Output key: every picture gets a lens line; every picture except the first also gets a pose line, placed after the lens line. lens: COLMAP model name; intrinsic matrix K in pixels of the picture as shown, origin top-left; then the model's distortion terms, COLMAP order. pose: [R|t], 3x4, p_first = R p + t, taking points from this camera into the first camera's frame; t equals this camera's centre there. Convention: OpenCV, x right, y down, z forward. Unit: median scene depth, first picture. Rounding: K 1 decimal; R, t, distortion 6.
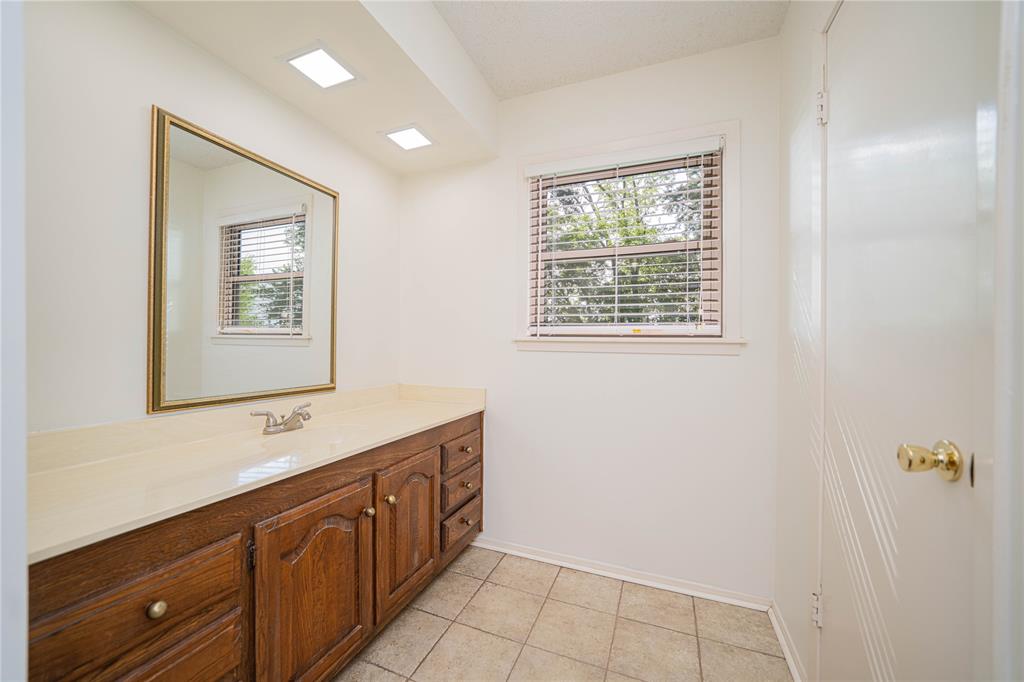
lens RADIAL K [[368.6, 0, 504.1], [0, 368.6, 346.7], [0, 0, 1]] dist [-0.018750, -0.000114]
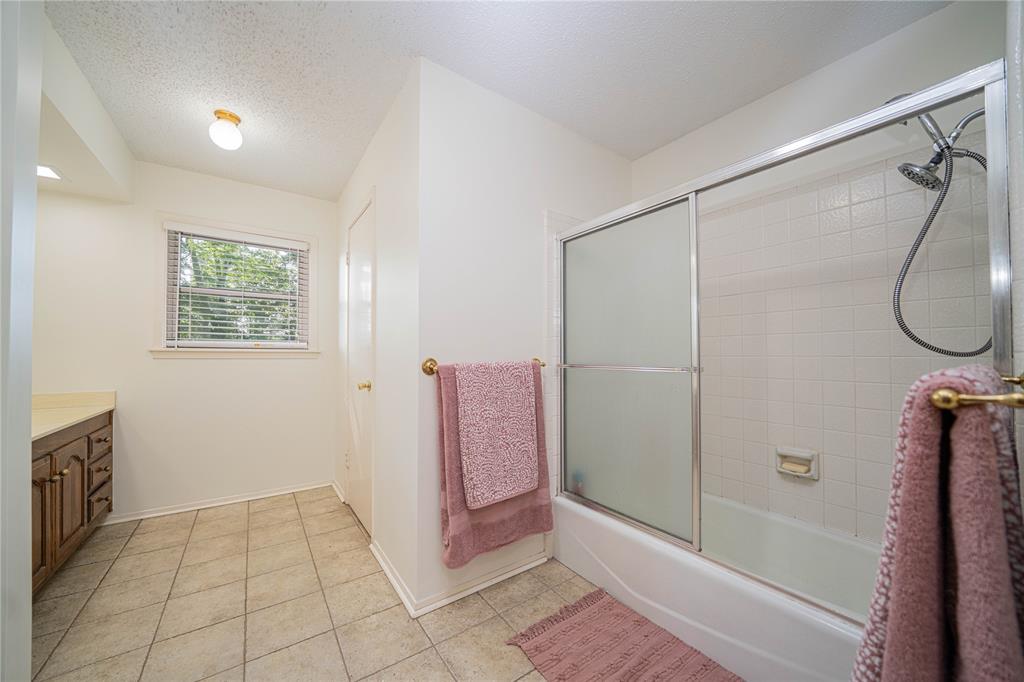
lens RADIAL K [[362.2, 0, 504.1], [0, 362.2, 346.7], [0, 0, 1]] dist [-0.012302, 0.000242]
pose [[0.517221, 0.006862, 0.855825, -0.451644], [0.005730, 0.999918, -0.011480, -0.011059], [-0.855833, 0.010841, 0.517139, -0.789702]]
